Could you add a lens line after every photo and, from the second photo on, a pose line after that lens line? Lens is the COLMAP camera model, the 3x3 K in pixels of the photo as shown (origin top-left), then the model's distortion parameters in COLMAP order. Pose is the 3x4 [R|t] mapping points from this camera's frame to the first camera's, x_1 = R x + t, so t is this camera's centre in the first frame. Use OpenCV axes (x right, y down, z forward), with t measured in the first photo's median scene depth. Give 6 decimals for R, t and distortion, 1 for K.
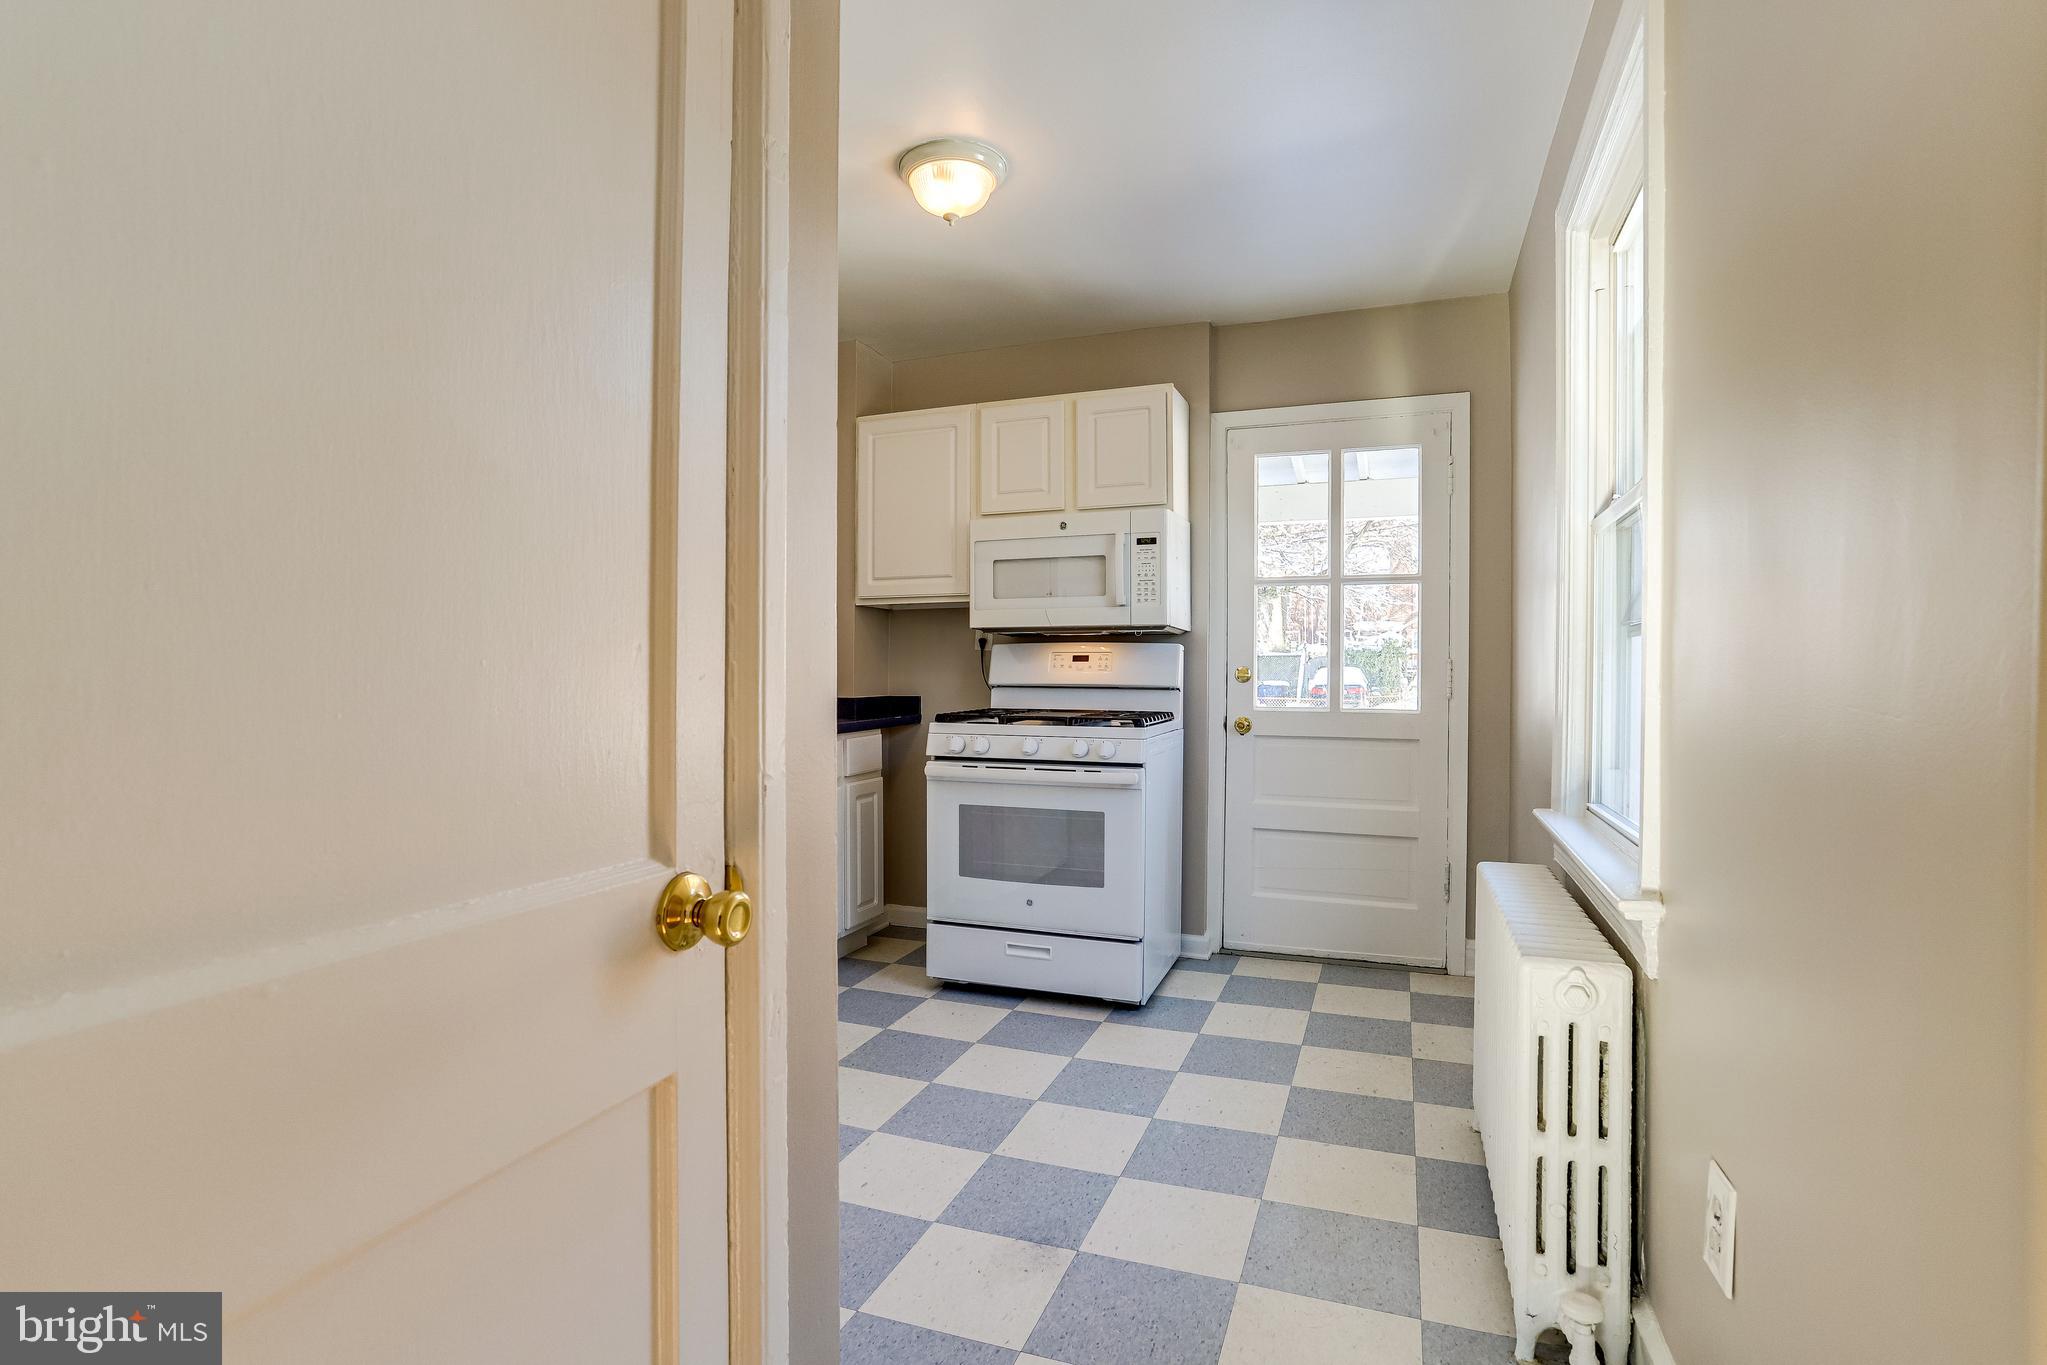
lens RADIAL K [[994.8, 0, 1026.0], [0, 994.8, 683.6], [0, 0, 1]] dist [-0.017413, 0.003595]
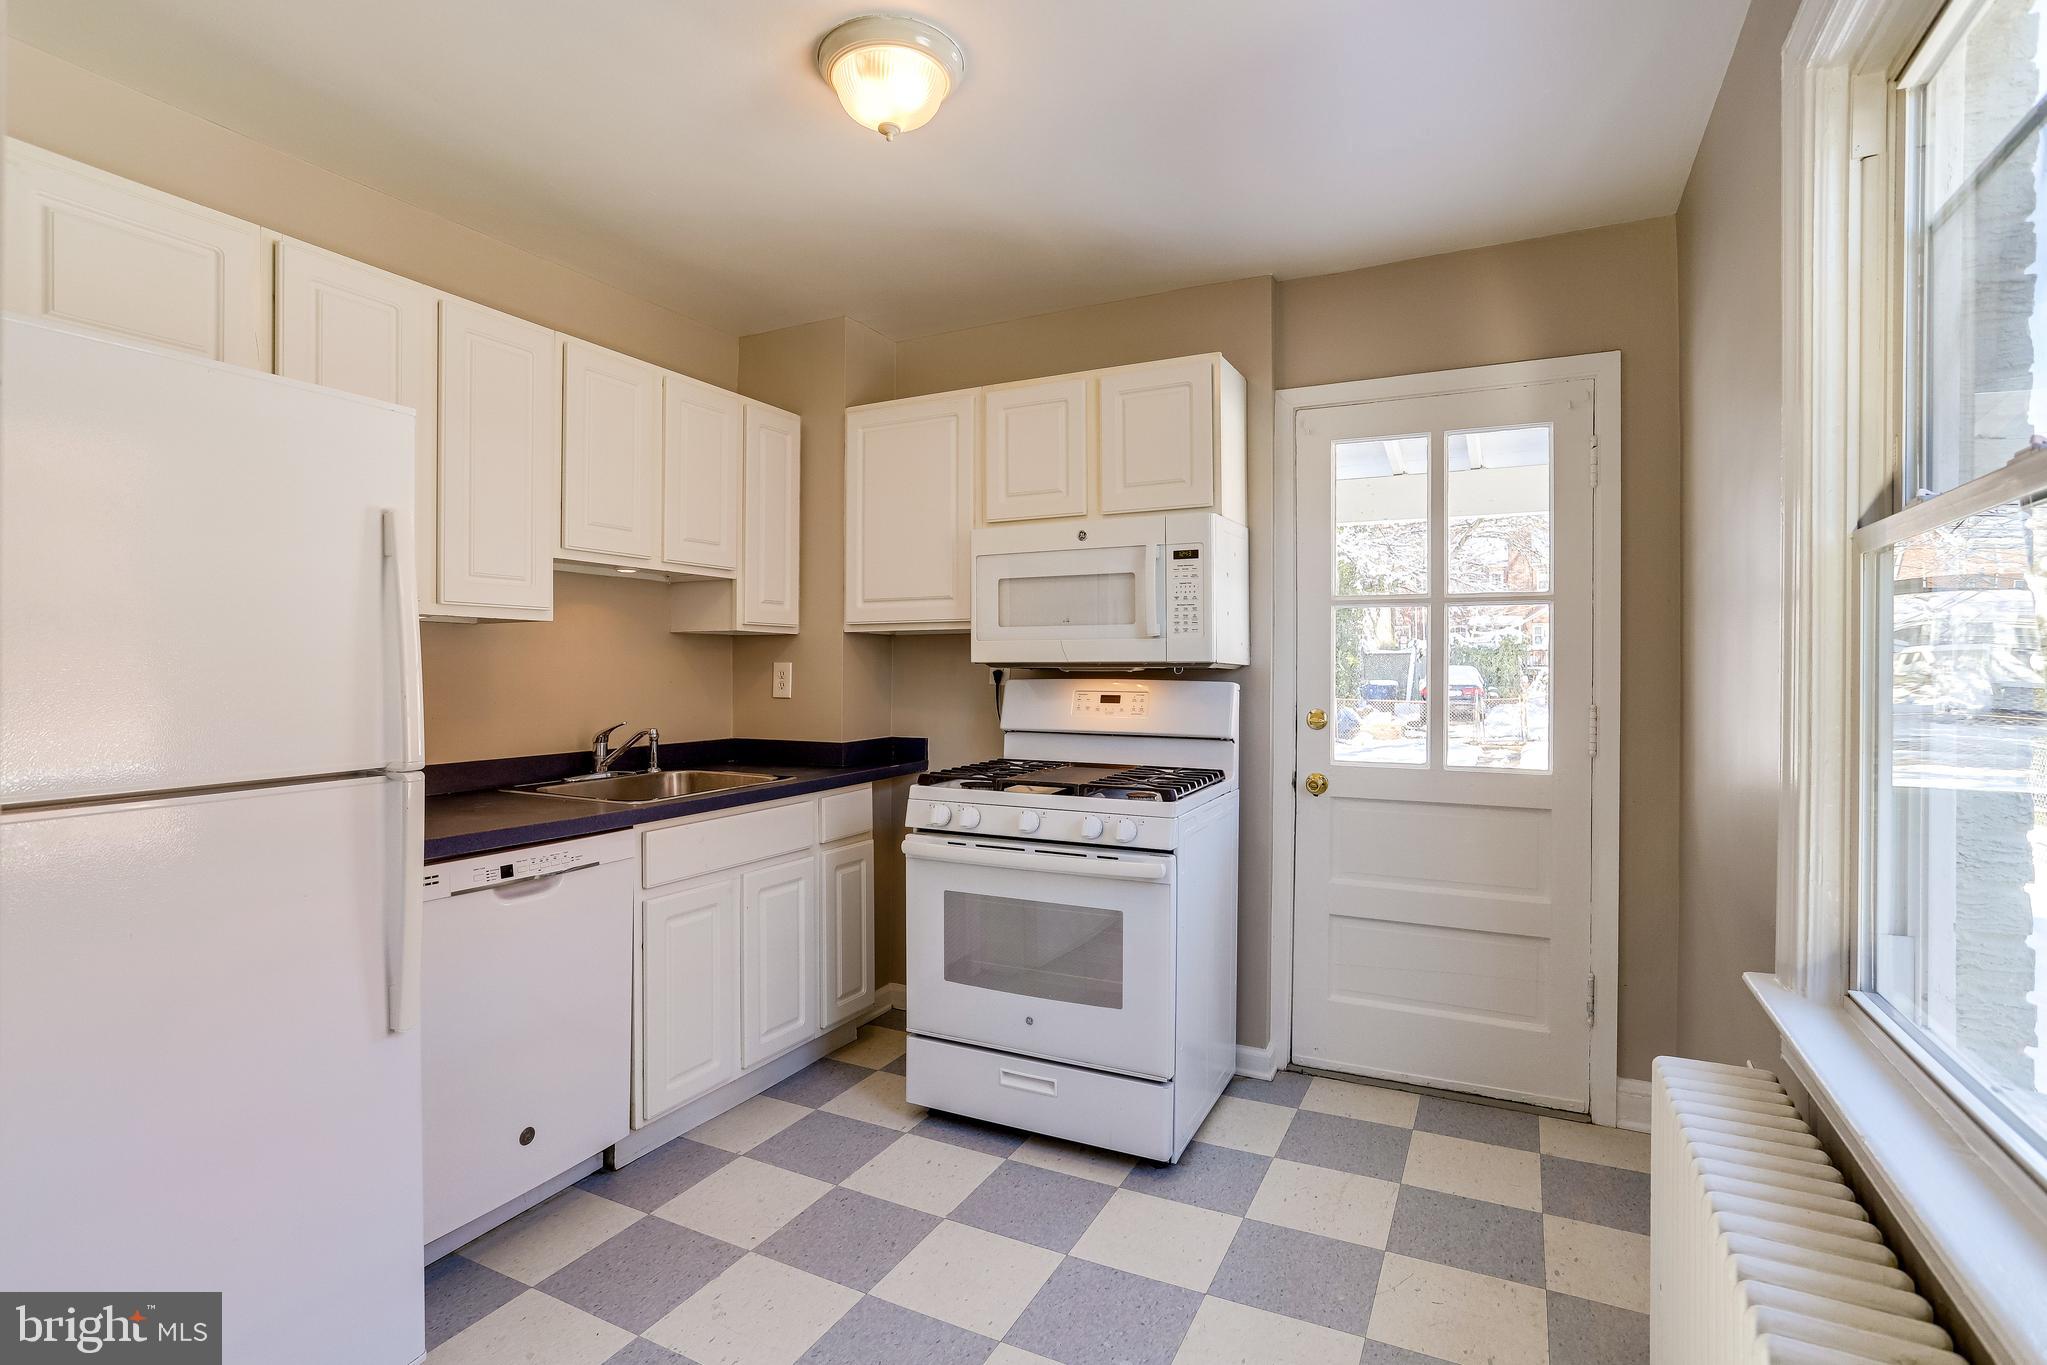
lens RADIAL K [[994.8, 0, 1018.8], [0, 994.8, 675.1], [0, 0, 1]] dist [-0.017413, 0.003595]
pose [[0.994221, -0.000217, -0.107352, 0.072240], [-0.000177, 0.999993, -0.003658, -0.044278], [0.107352, 0.003656, 0.994214, 0.203437]]
